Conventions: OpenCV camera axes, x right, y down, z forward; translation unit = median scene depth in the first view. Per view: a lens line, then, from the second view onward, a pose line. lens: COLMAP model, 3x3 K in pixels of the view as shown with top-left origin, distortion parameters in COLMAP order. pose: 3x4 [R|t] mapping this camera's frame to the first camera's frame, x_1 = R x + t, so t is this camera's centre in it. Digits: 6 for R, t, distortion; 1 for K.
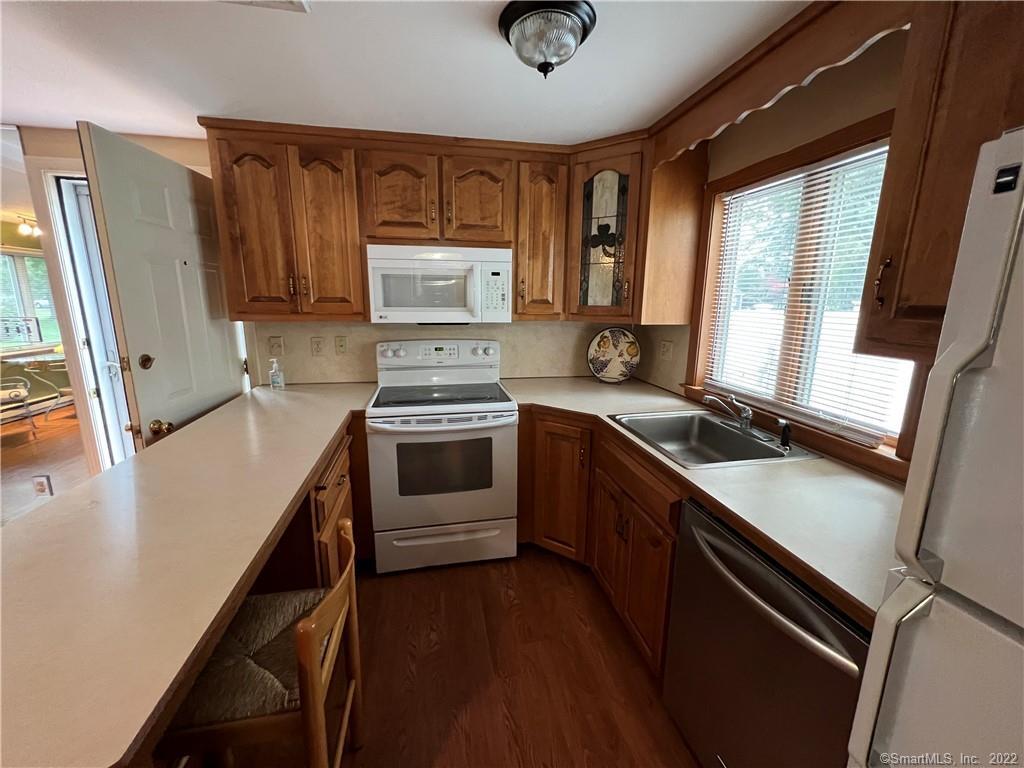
lens RADIAL K [[411.1, 0, 505.0], [0, 411.1, 381.7], [0, 0, 1]] dist [0.001292, -0.000542]
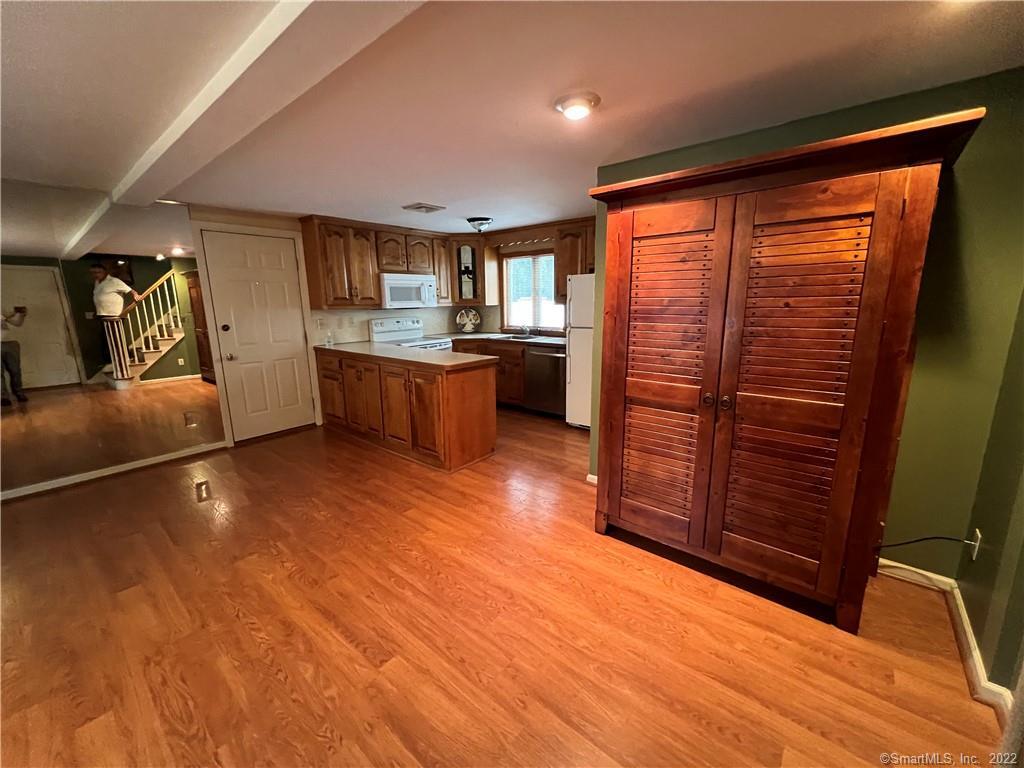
lens RADIAL K [[411.1, 0, 508.5], [0, 411.1, 381.6], [0, 0, 1]] dist [0.001292, -0.000542]
pose [[0.775215, -0.146135, 0.614562, -1.247338], [0.148766, 0.987745, 0.047218, 0.240552], [-0.613931, 0.054822, 0.787454, -1.131152]]
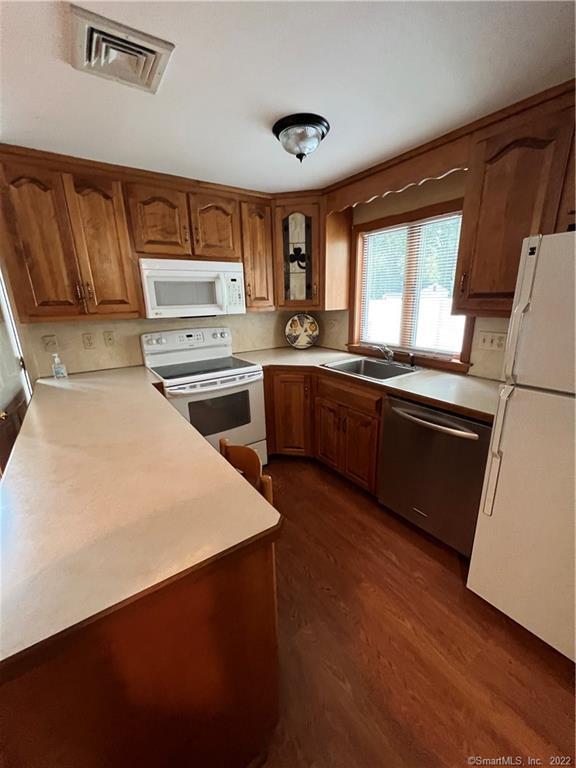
lens RADIAL K [[308.3, 0, 288.3], [0, 308.3, 382.2], [0, 0, 1]] dist [0.001292, -0.000542]
pose [[0.914233, -0.135145, 0.381986, -0.327216], [0.108380, 0.989950, 0.090847, 0.019994], [-0.390424, -0.041656, 0.919692, -0.106521]]
